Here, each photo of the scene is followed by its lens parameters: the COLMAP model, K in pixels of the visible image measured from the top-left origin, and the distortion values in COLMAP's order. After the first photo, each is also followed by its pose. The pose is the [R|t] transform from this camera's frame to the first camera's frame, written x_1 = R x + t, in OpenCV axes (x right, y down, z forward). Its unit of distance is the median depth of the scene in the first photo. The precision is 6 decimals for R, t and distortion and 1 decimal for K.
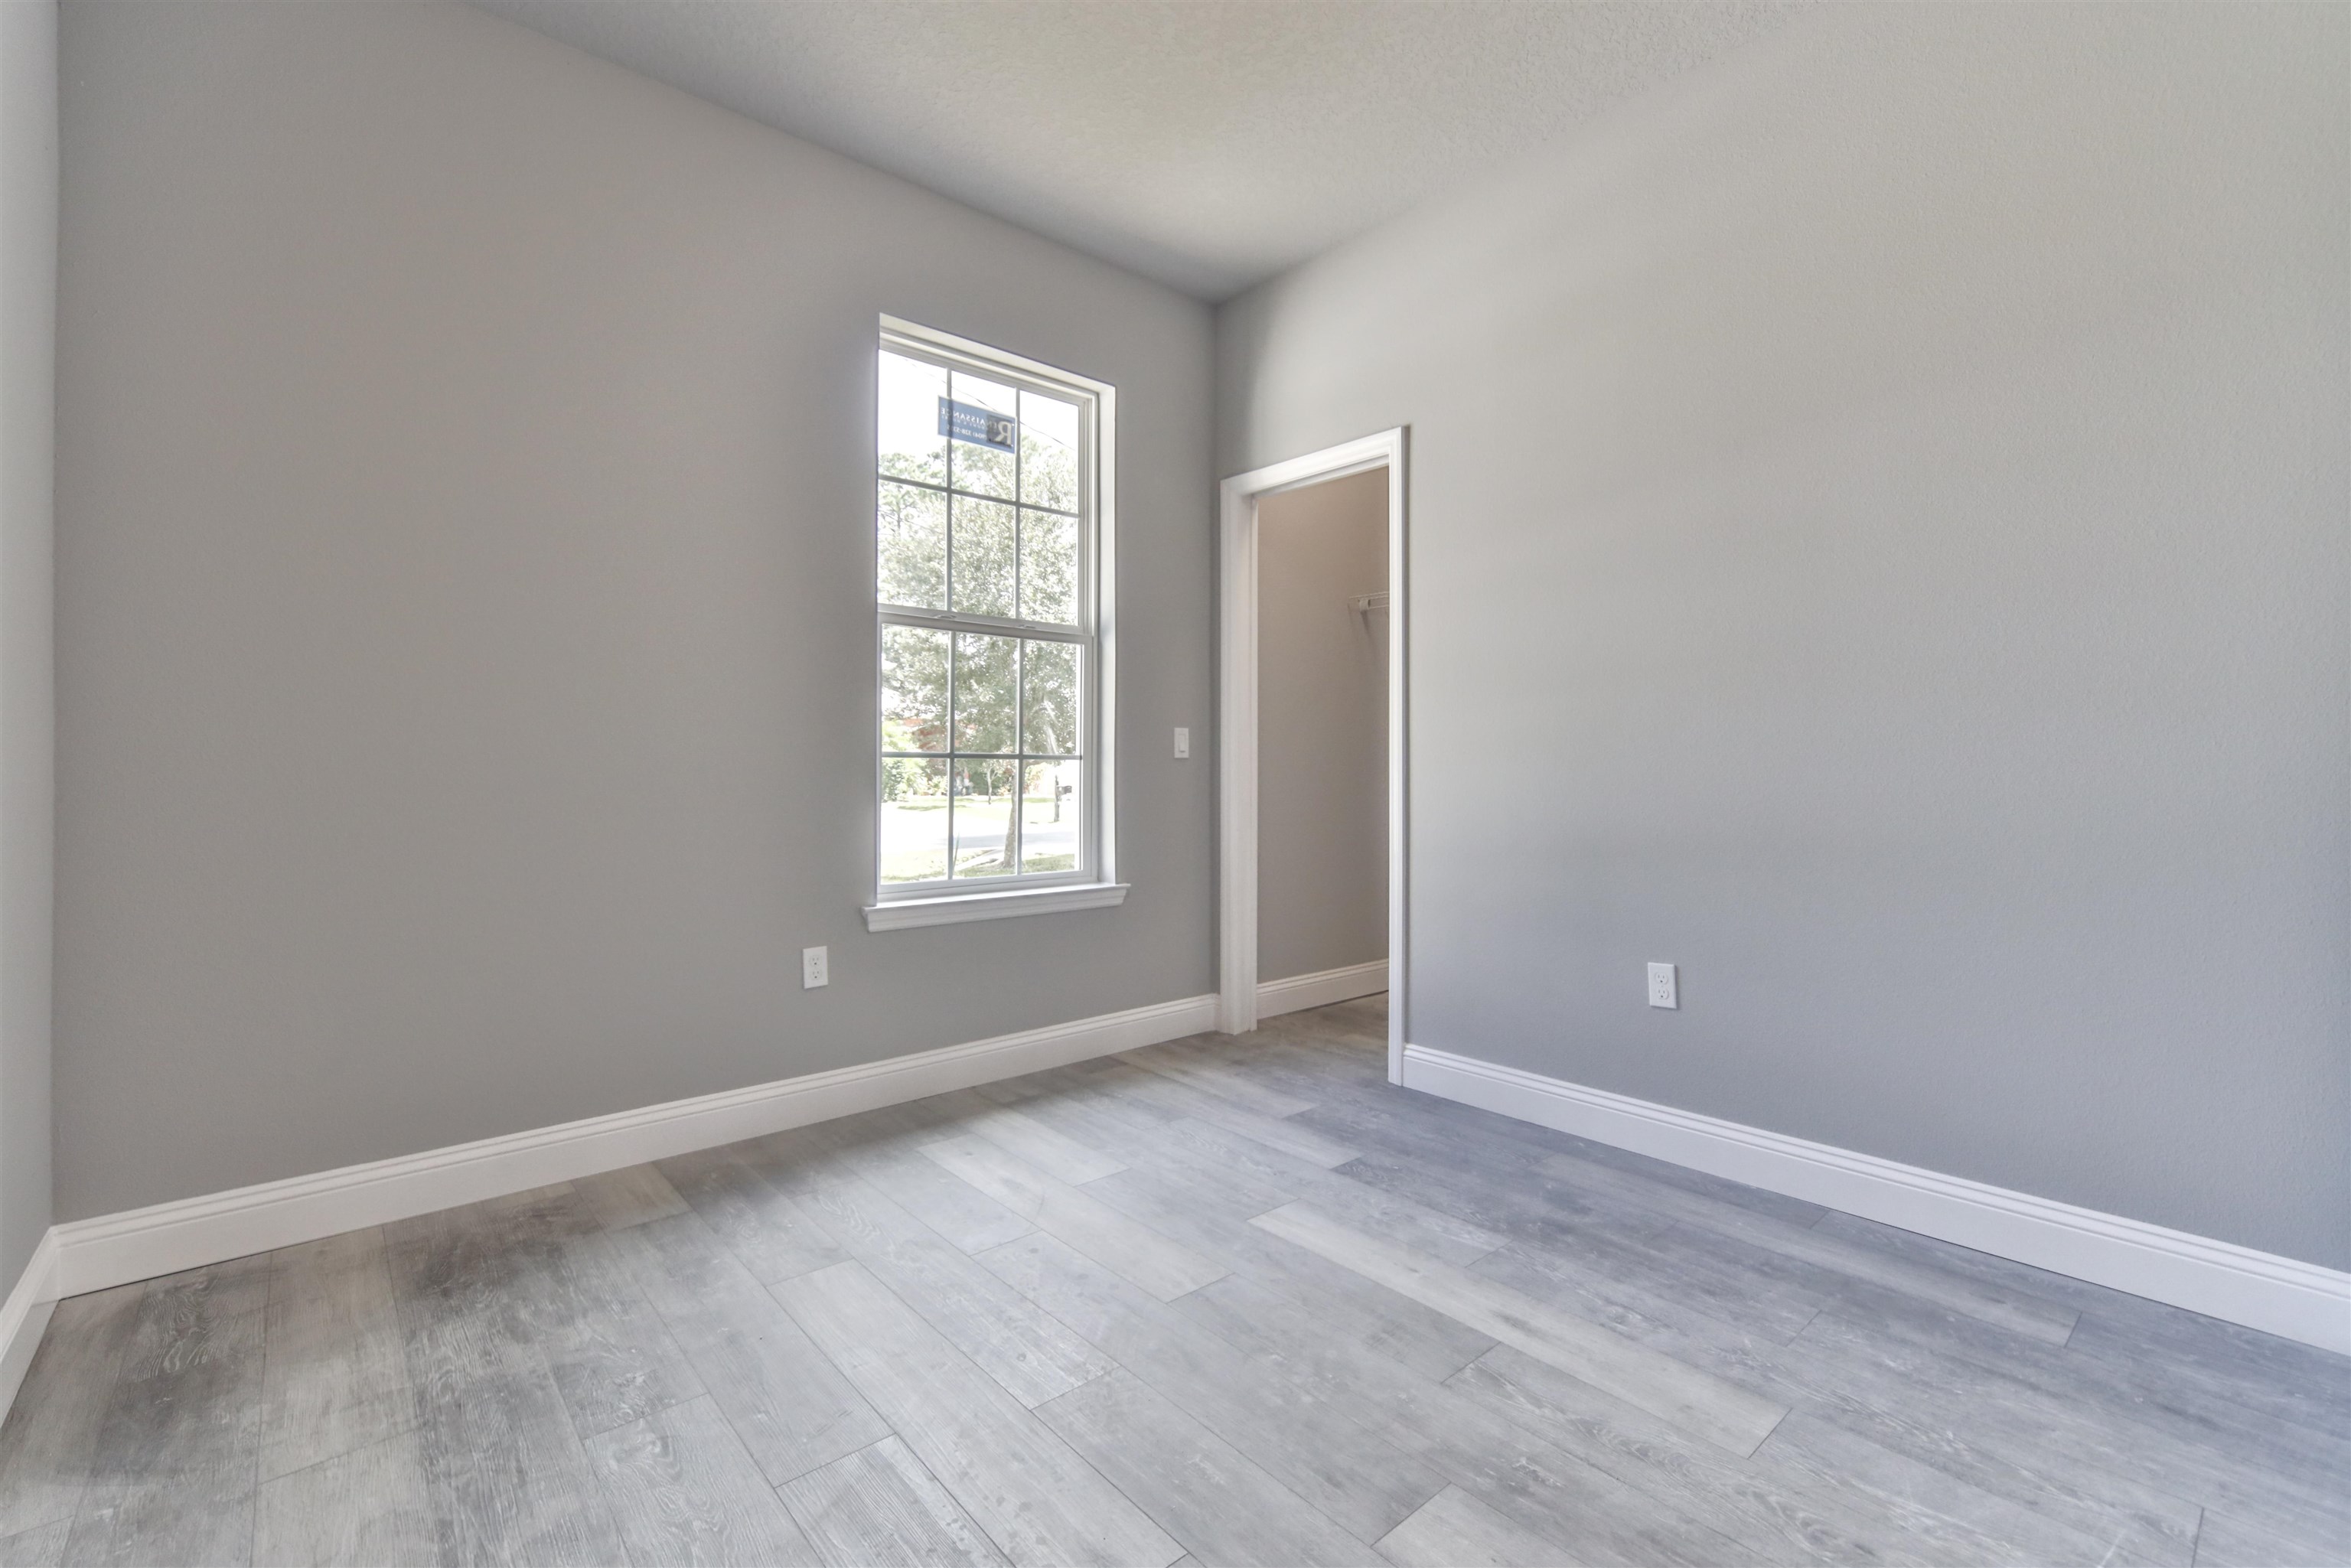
lens RADIAL K [[991.7, 0, 1175.5], [0, 991.7, 784.0], [0, 0, 1]] dist [0.009145, 0.000313]
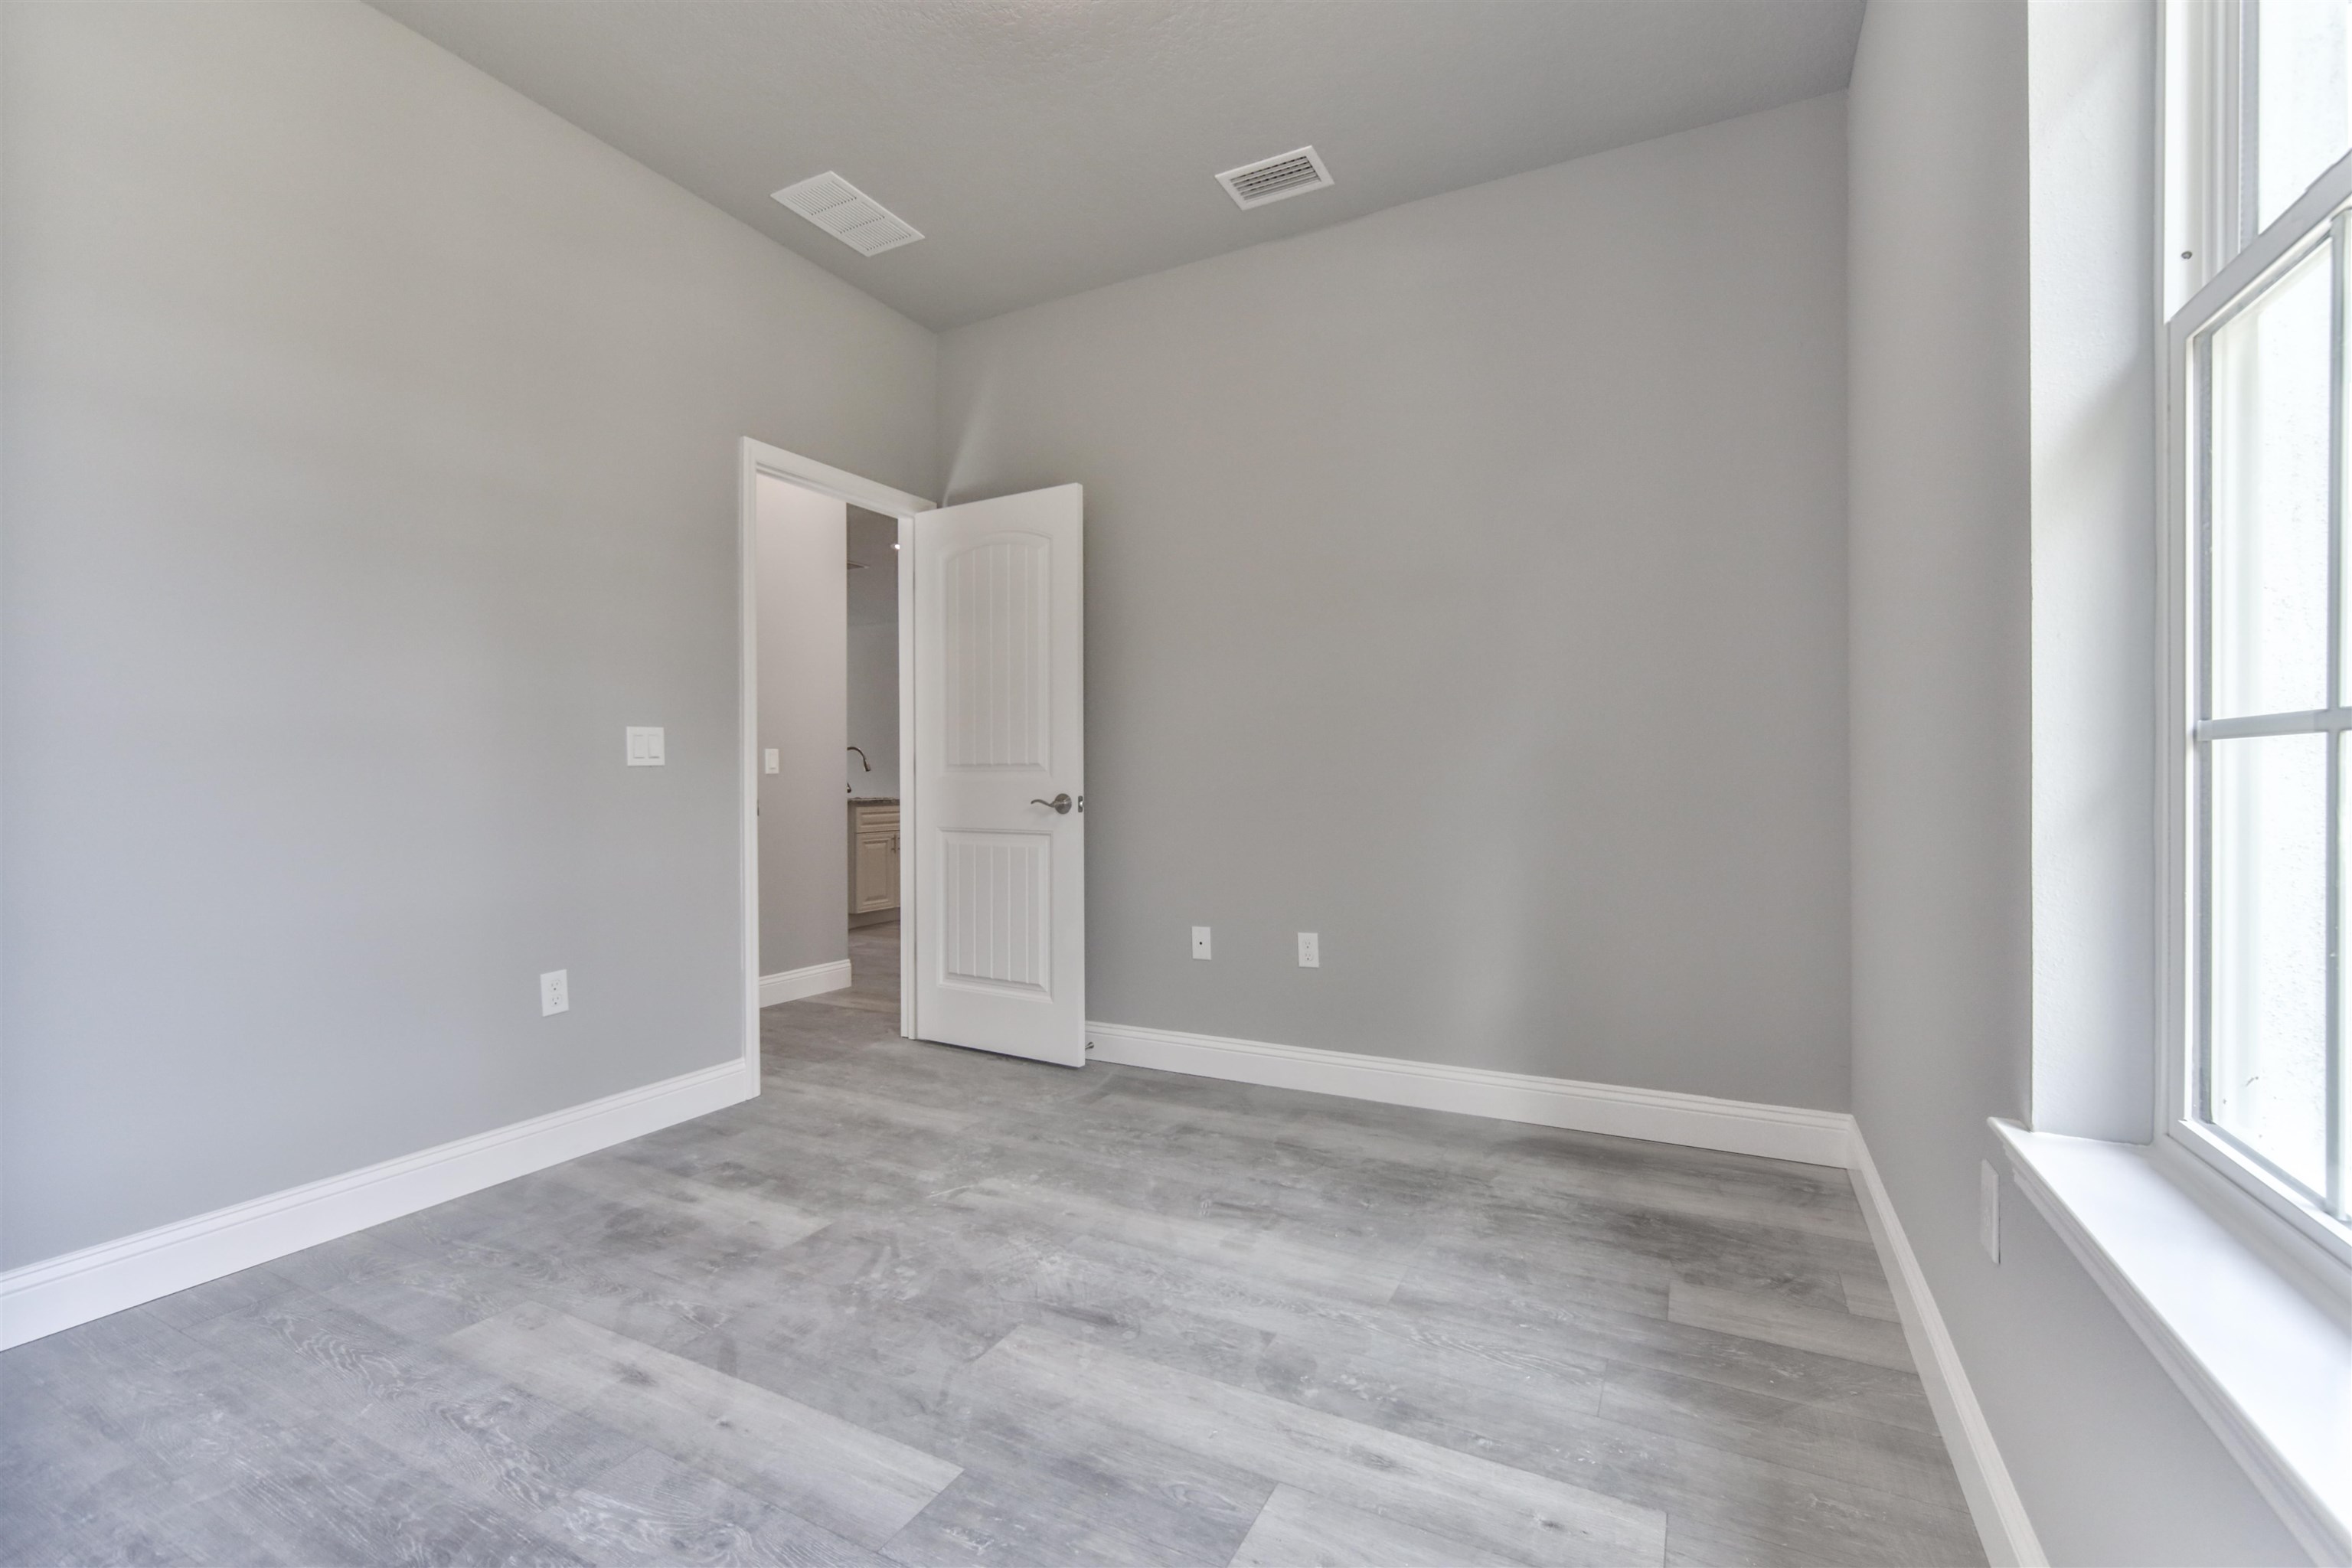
lens RADIAL K [[1023.8, 0, 1182.3], [0, 1023.8, 789.4], [0, 0, 1]] dist [-0.002742, 0.001107]
pose [[-0.919006, 0.007701, -0.394168, 0.228509], [-0.000064, 0.999806, 0.019682, -0.015643], [0.394243, 0.018113, -0.918828, 1.899667]]
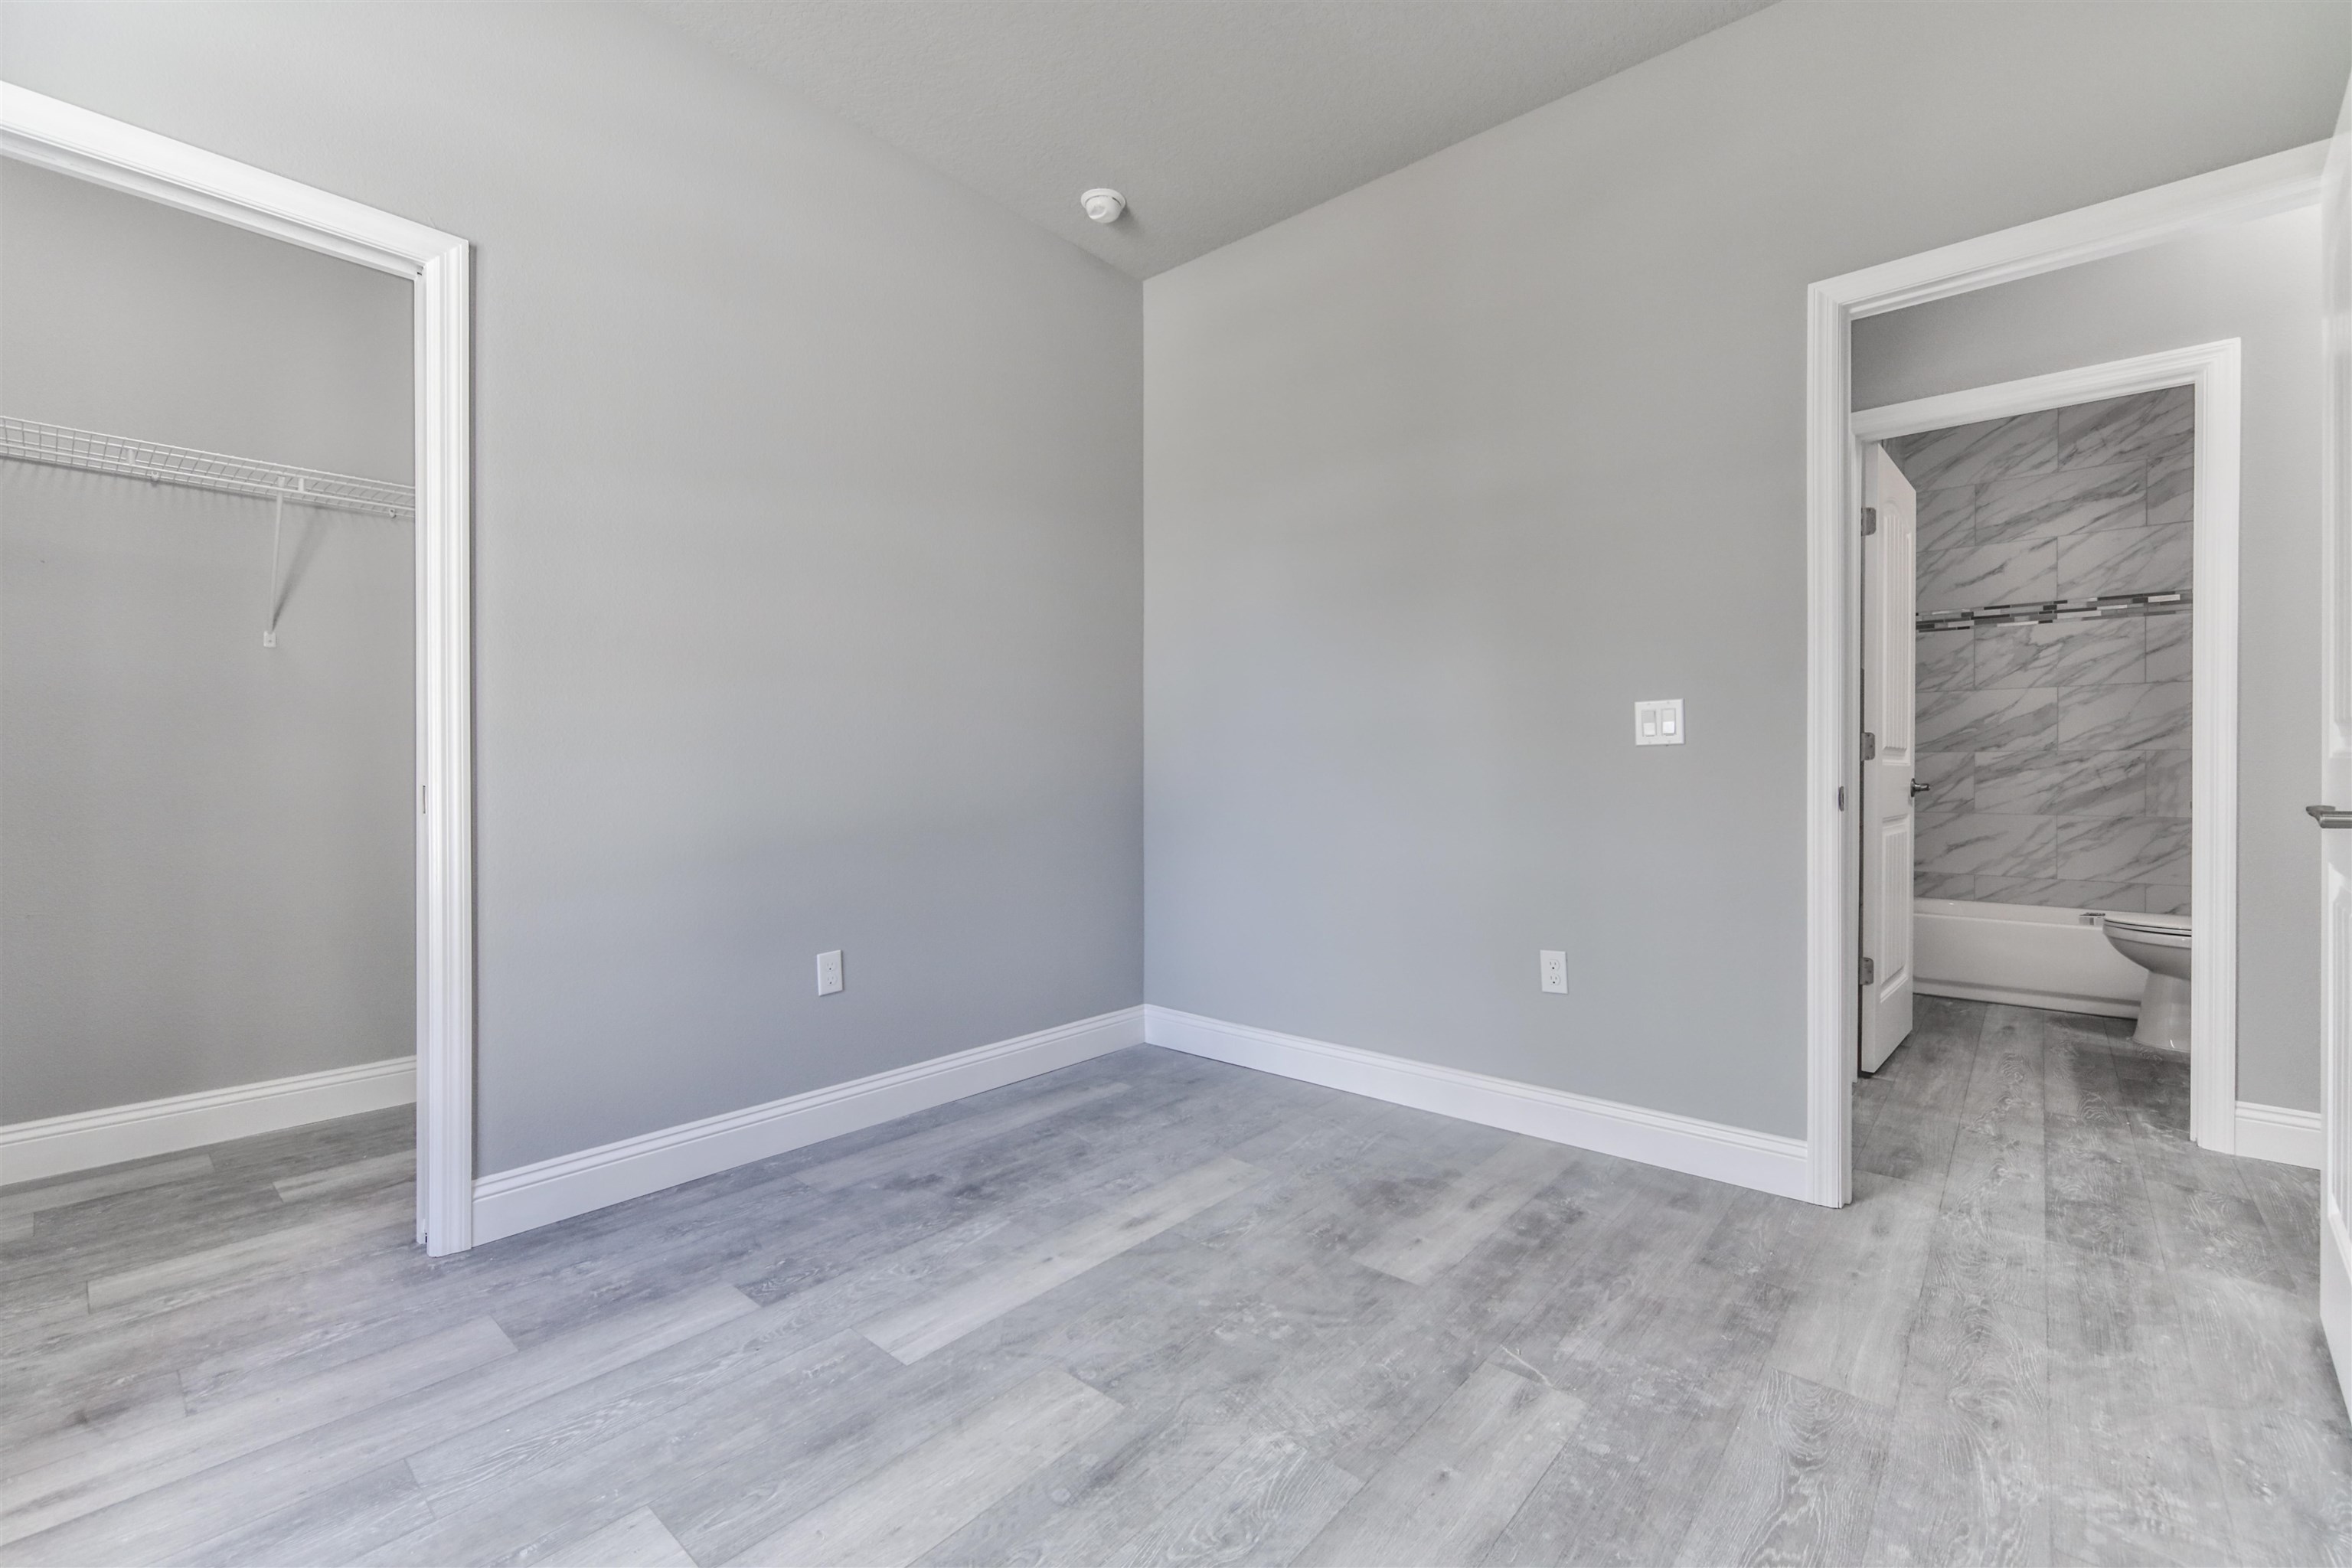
lens RADIAL K [[1023.8, 0, 1182.3], [0, 1023.8, 789.4], [0, 0, 1]] dist [-0.002742, 0.001107]
pose [[-0.144943, -0.015859, 0.989313, -0.808089], [0.017282, 0.999678, 0.018558, 0.000580], [-0.989289, 0.019788, -0.144623, 1.031226]]
